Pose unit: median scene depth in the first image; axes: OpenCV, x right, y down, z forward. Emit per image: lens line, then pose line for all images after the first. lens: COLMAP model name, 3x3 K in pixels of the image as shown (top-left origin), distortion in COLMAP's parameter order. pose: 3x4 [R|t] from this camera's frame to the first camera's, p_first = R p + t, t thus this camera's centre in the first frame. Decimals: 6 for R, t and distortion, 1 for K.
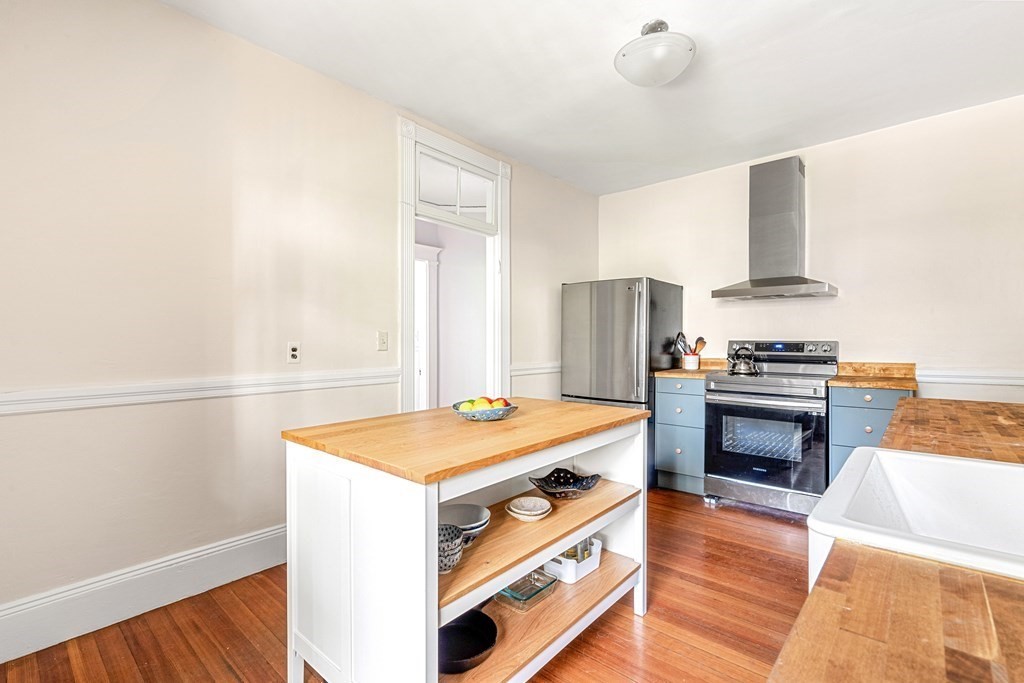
lens RADIAL K [[467.2, 0, 508.2], [0, 467.2, 335.0], [0, 0, 1]] dist [-0.003854, 0.001555]
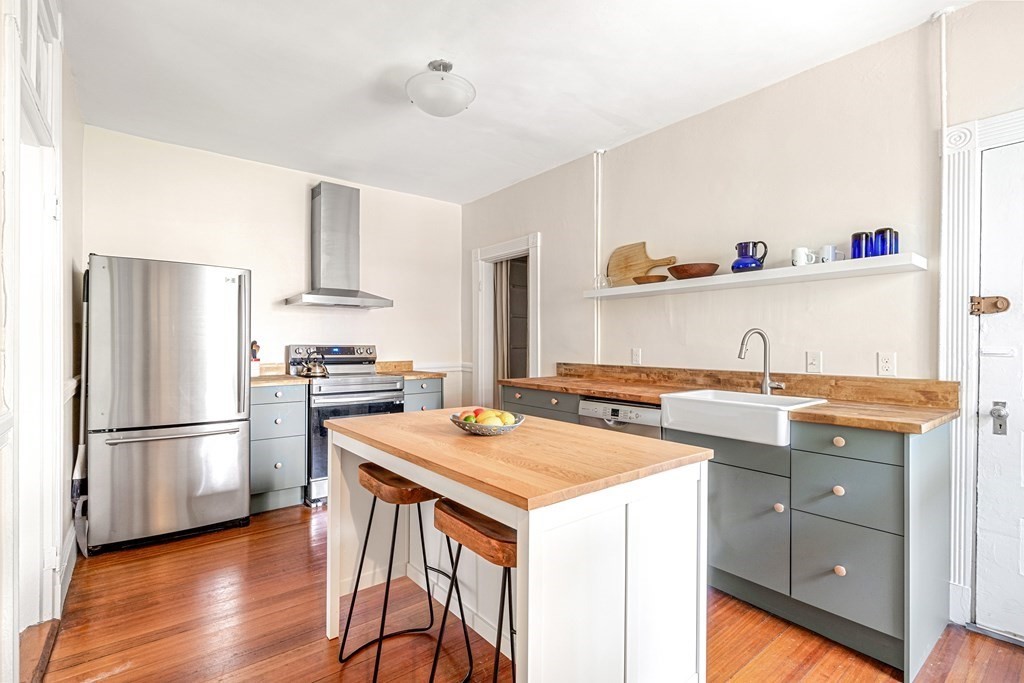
lens RADIAL K [[467.2, 0, 510.5], [0, 467.2, 345.5], [0, 0, 1]] dist [-0.003854, 0.001555]
pose [[0.176363, -0.000226, 0.984325, -0.467380], [-0.015714, 0.999872, 0.003045, 0.003221], [-0.984200, -0.016005, 0.176337, 0.397535]]
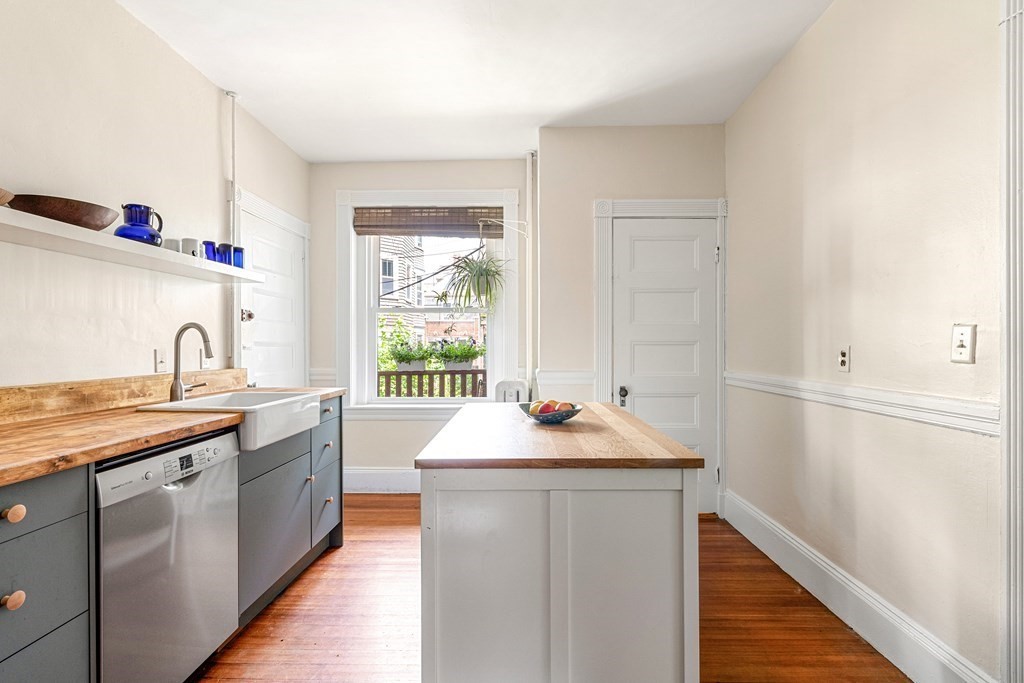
lens RADIAL K [[467.2, 0, 507.8], [0, 467.2, 344.0], [0, 0, 1]] dist [-0.003854, 0.001555]
pose [[-0.772192, 0.000631, -0.635389, 0.336304], [0.008890, 0.999912, -0.009811, 0.011047], [0.635327, -0.013224, -0.772130, 0.864847]]
